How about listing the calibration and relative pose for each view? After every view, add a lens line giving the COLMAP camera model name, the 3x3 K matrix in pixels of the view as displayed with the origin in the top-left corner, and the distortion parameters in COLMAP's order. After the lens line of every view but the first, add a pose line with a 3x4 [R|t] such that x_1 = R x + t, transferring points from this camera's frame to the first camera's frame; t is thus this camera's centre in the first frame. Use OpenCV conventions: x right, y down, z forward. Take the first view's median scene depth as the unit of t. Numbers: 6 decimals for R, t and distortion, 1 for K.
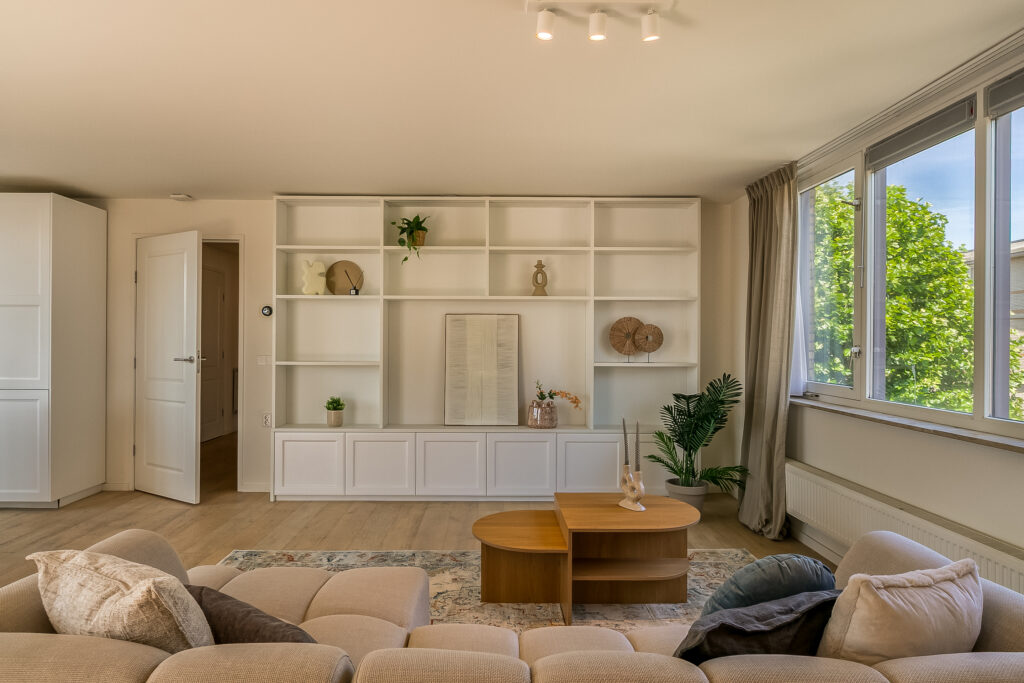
lens RADIAL K [[619.6, 0, 509.9], [0, 619.6, 346.0], [0, 0, 1]] dist [0.008696, 0.000202]
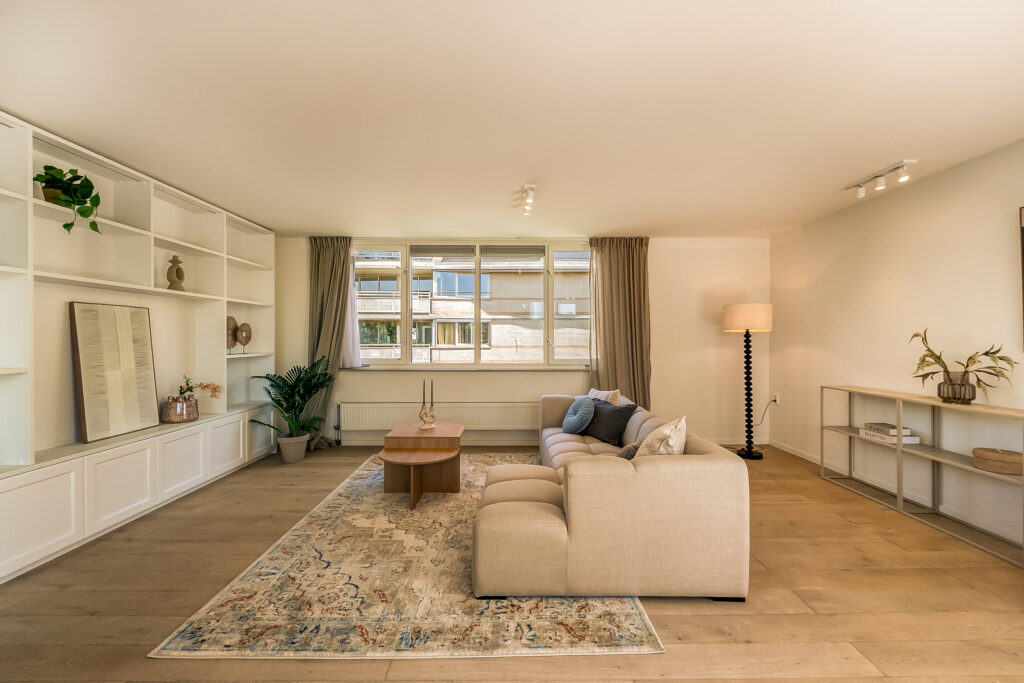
lens RADIAL K [[458.1, 0, 510.4], [0, 458.1, 343.8], [0, 0, 1]] dist [0.000159, -0.001651]
pose [[-0.002462, -0.016599, 0.999859, -0.703843], [0.010585, 0.999806, 0.016624, -0.002906], [-0.999941, 0.010625, -0.002286, 0.468838]]
